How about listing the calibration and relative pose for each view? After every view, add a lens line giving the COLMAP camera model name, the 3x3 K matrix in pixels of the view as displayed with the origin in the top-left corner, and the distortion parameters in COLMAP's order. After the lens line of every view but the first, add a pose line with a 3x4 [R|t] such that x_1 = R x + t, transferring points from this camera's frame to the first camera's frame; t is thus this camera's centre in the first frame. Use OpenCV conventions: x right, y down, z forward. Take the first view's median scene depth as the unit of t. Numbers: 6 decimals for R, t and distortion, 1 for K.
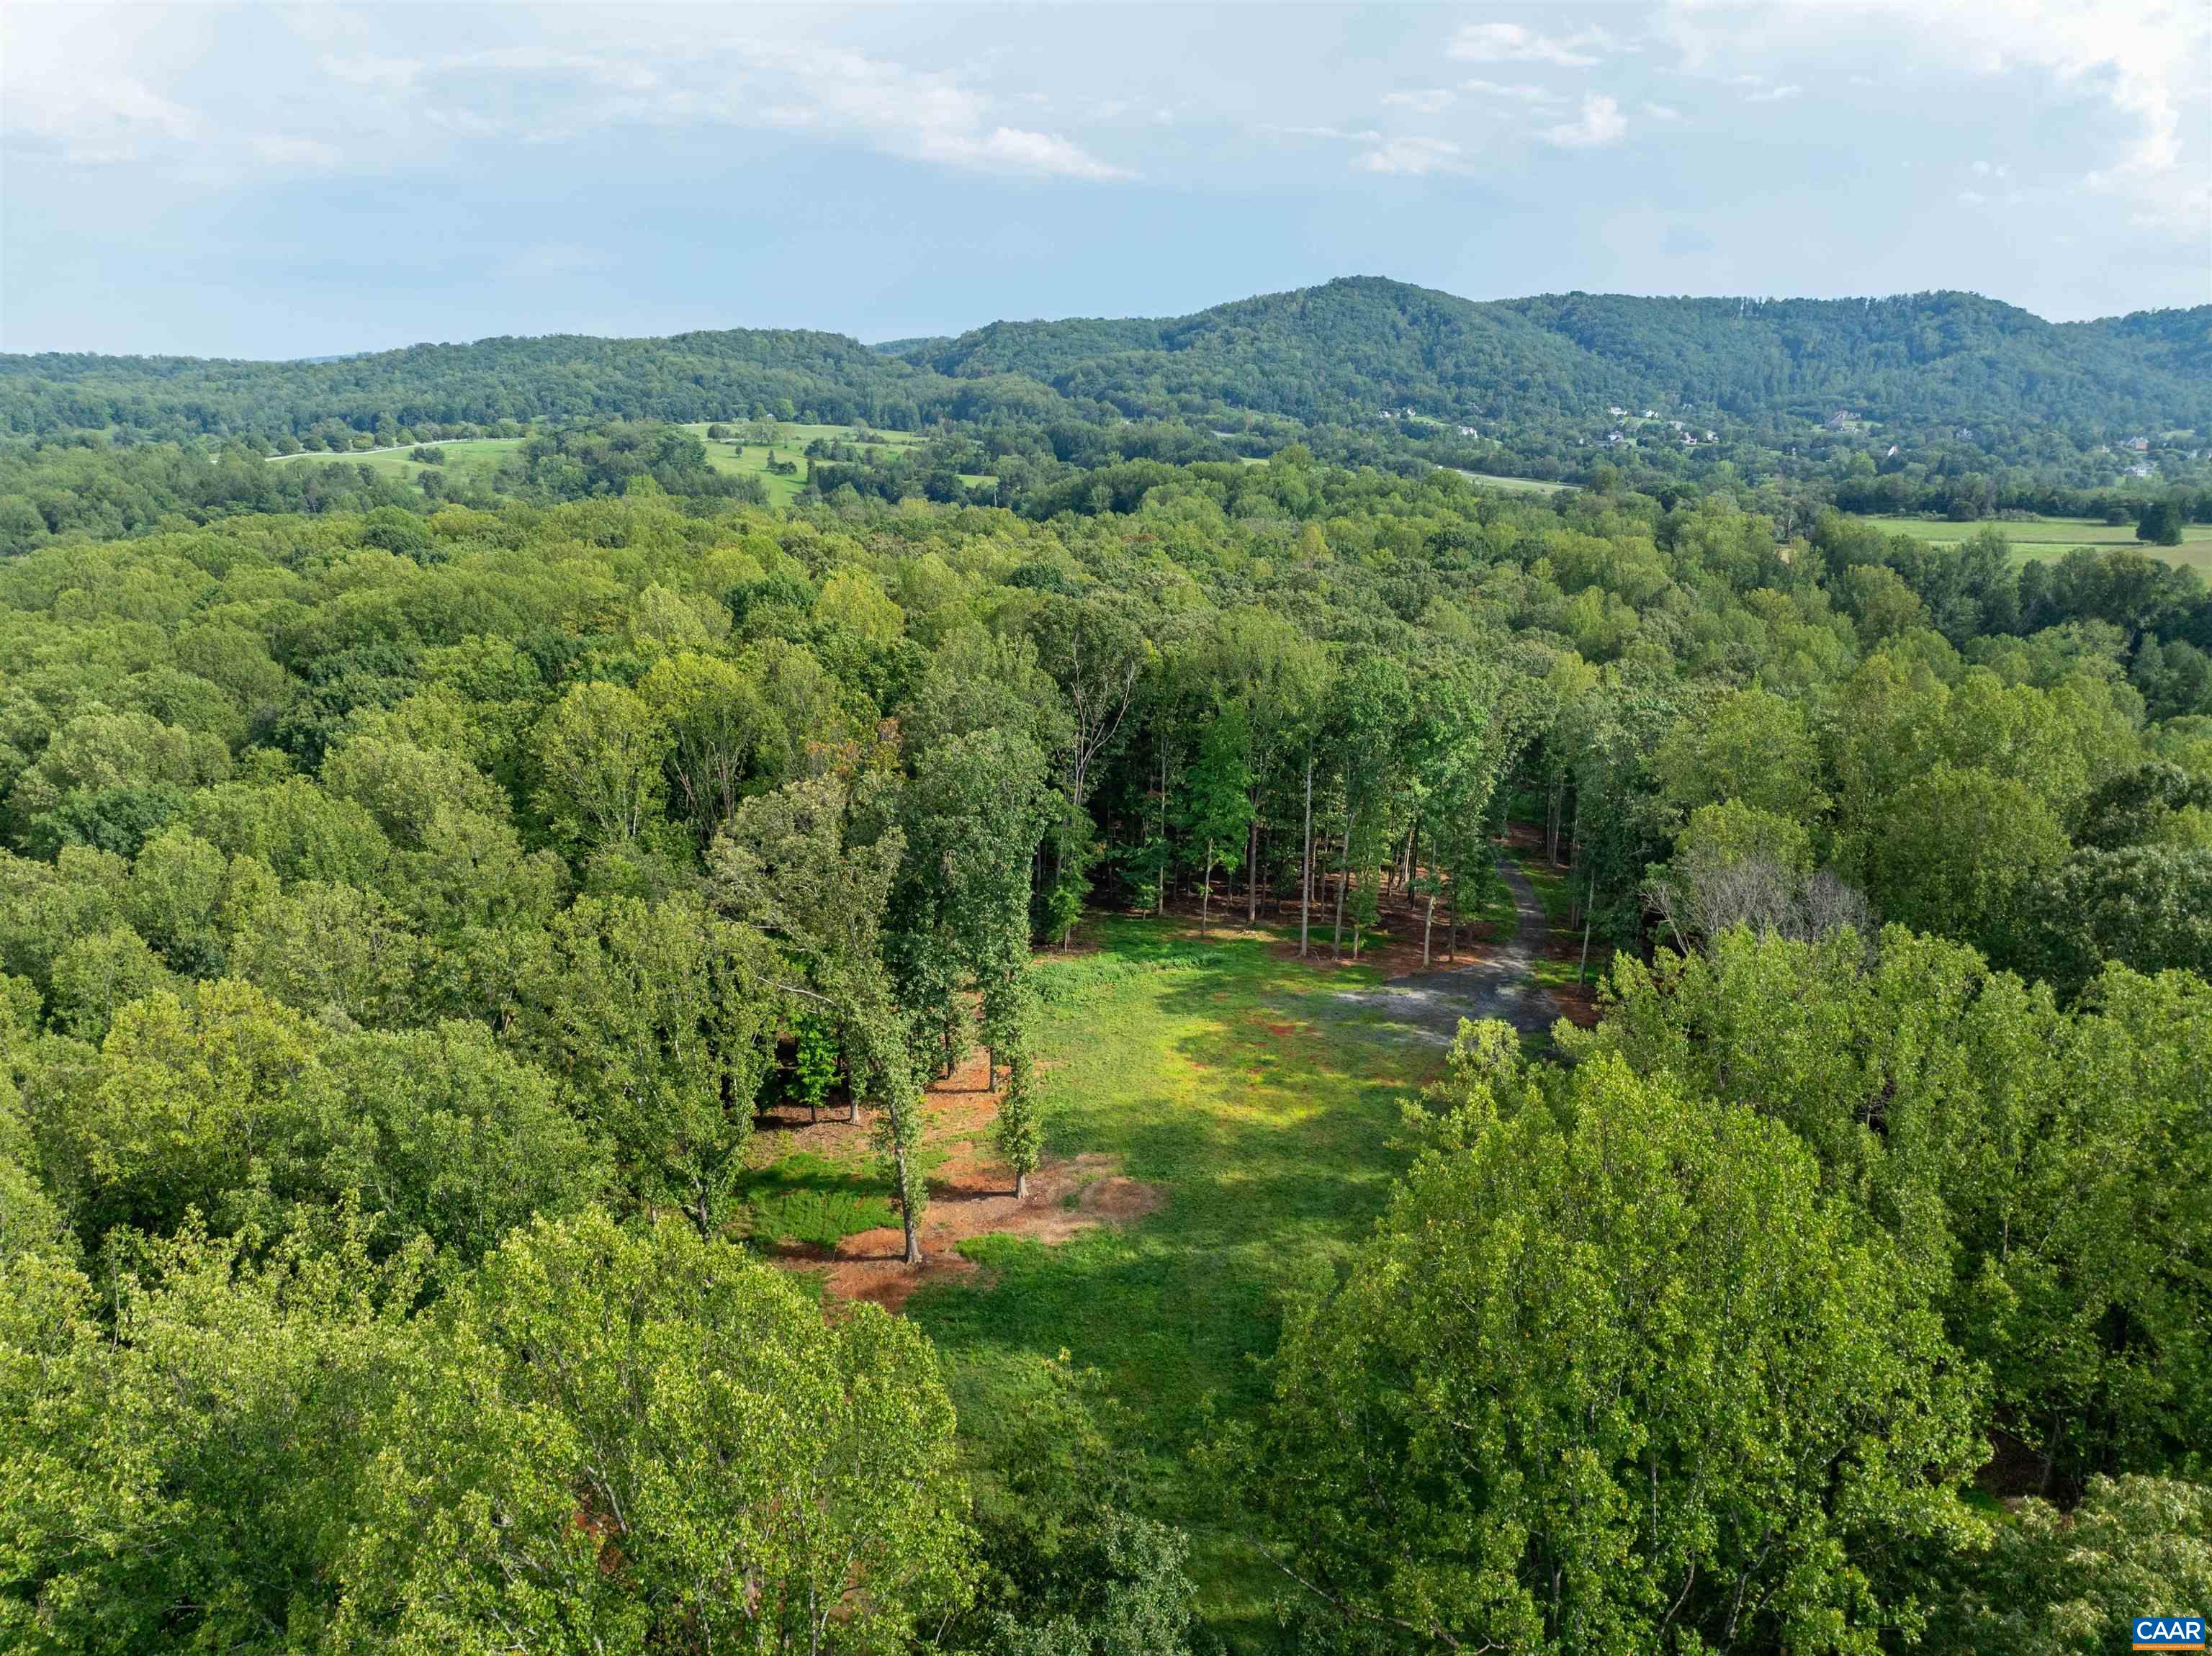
lens RADIAL K [[1533.0, 0, 1106.0], [0, 1533.0, 828.0], [0, 0, 1]] dist [-0.044005, 0.001863]
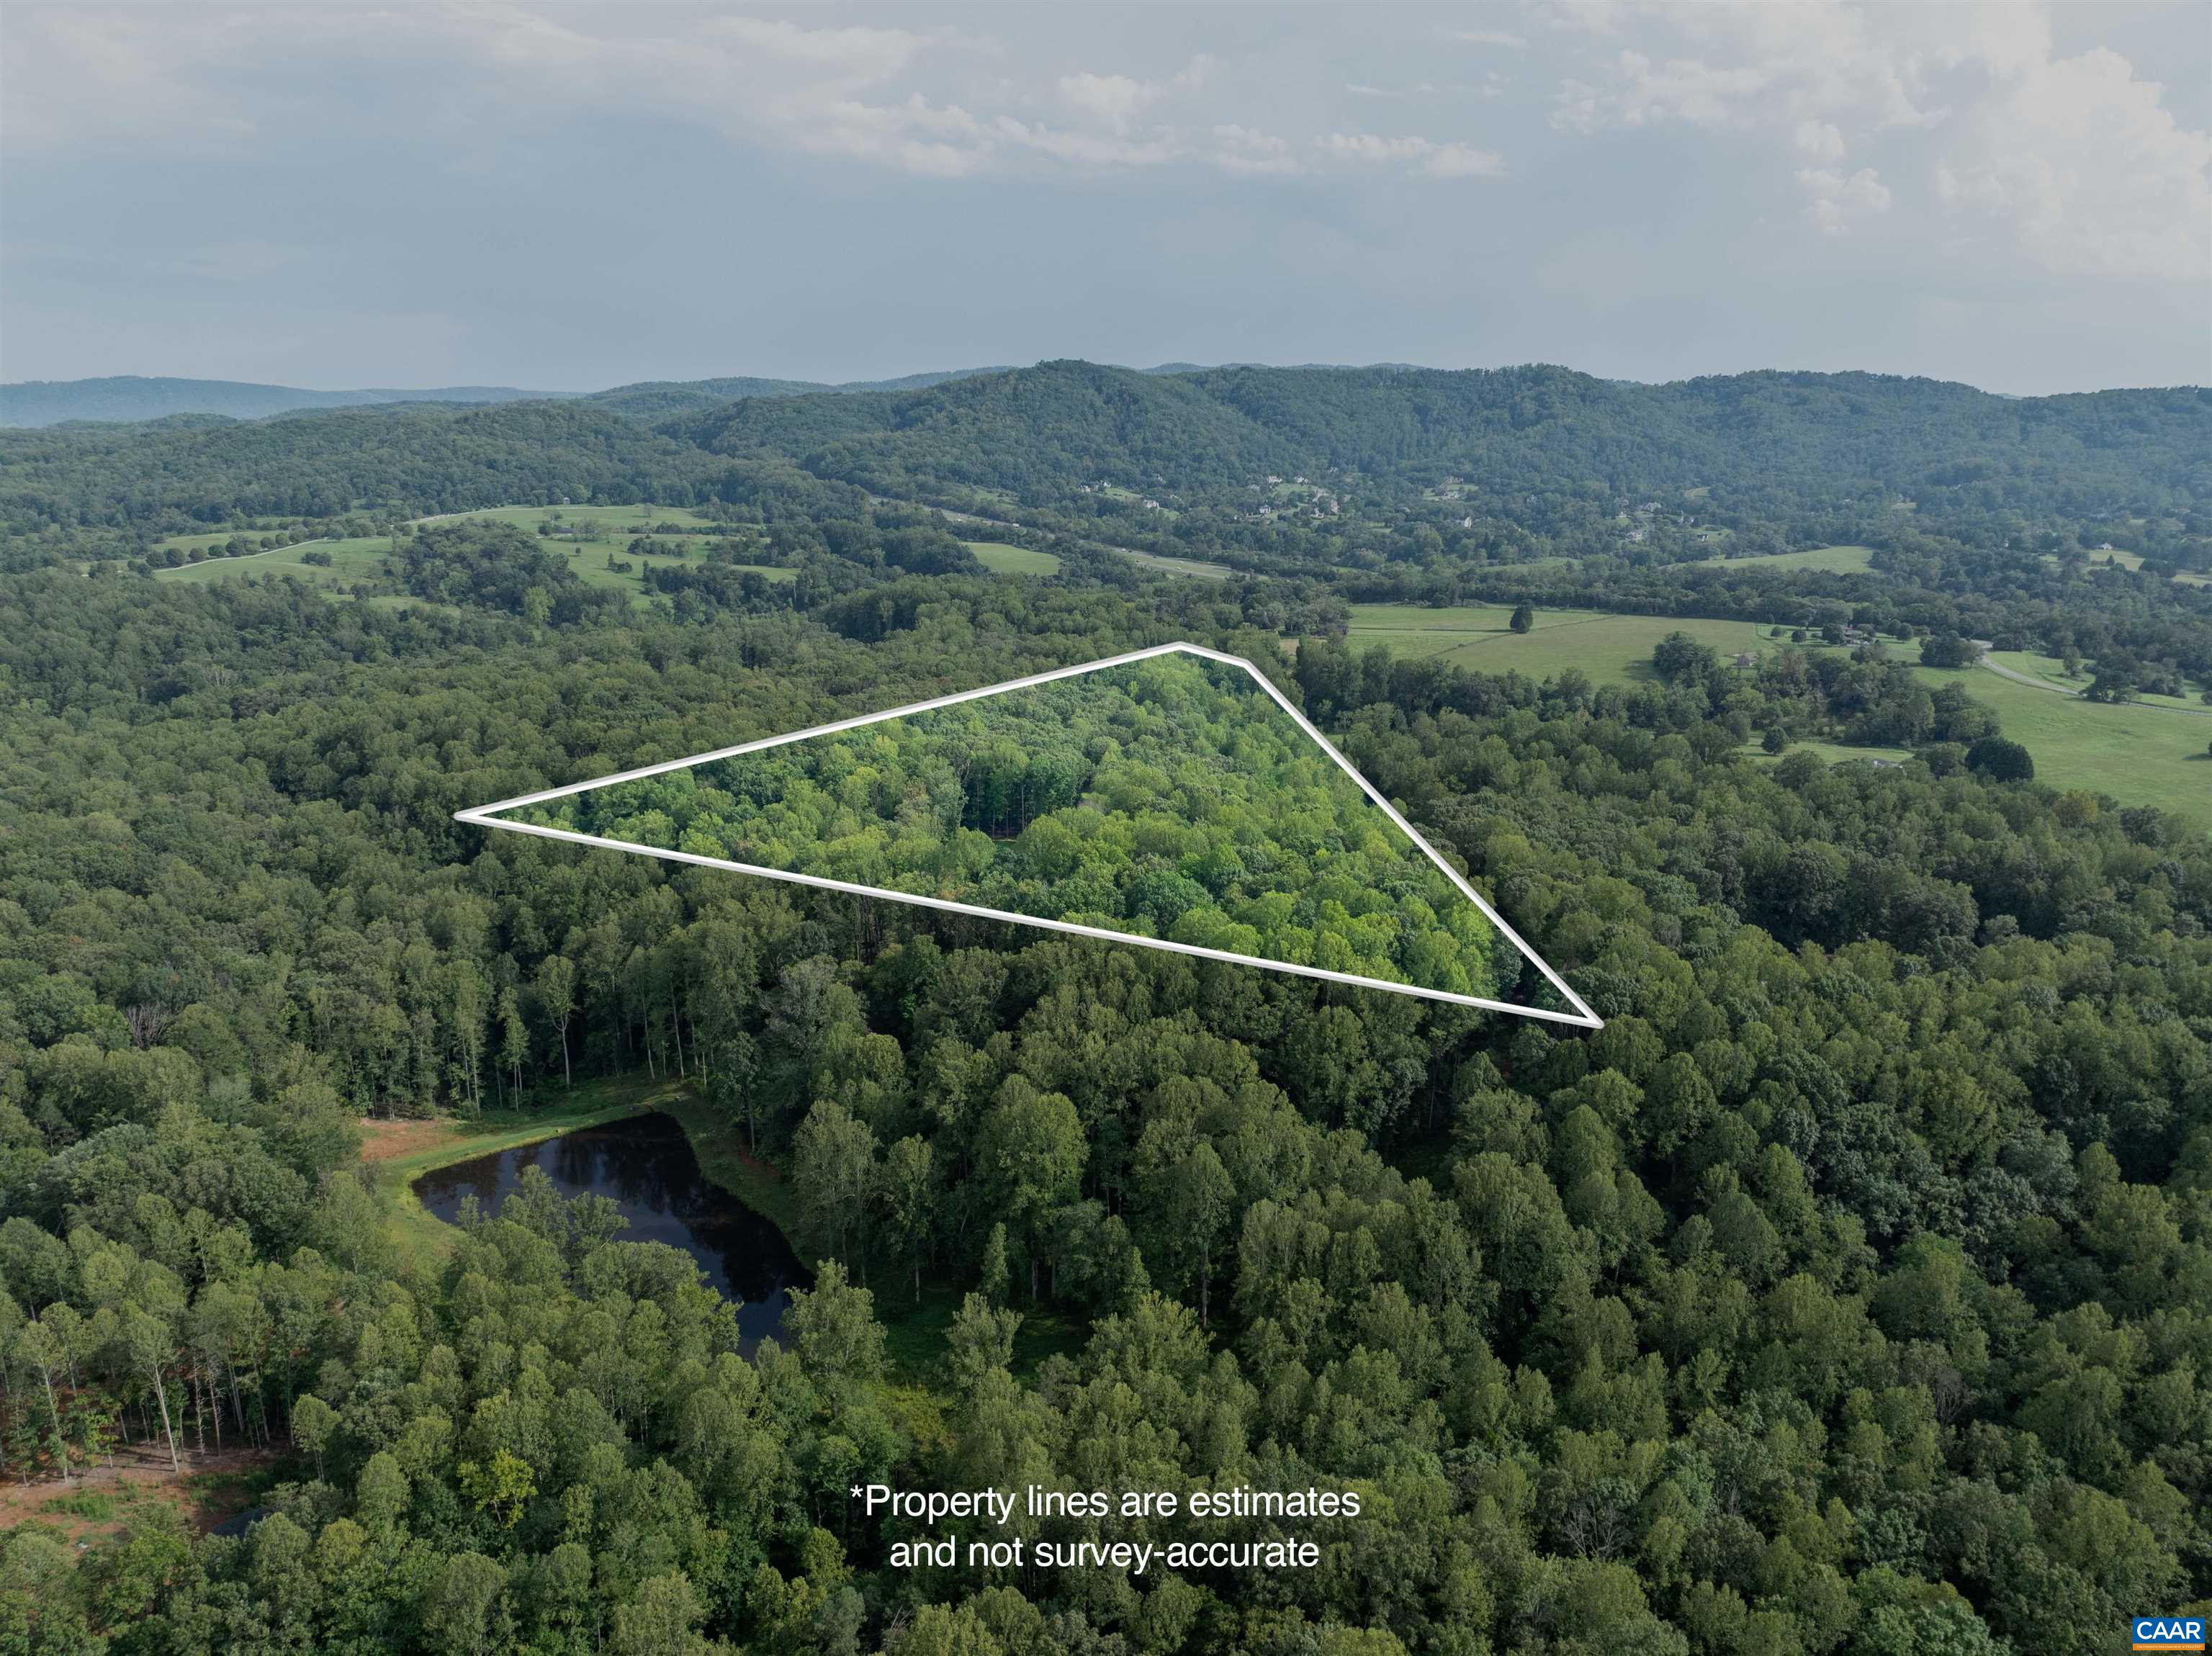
lens RADIAL K [[1666.9, 0, 1106.0], [0, 1666.9, 828.0], [0, 0, 1]] dist [-0.126916, 0.106981]
pose [[0.984894, -0.047792, 0.166431, -0.031916], [0.049485, 0.998757, -0.006037, 0.008425], [-0.165936, 0.014182, 0.986035, -0.280232]]
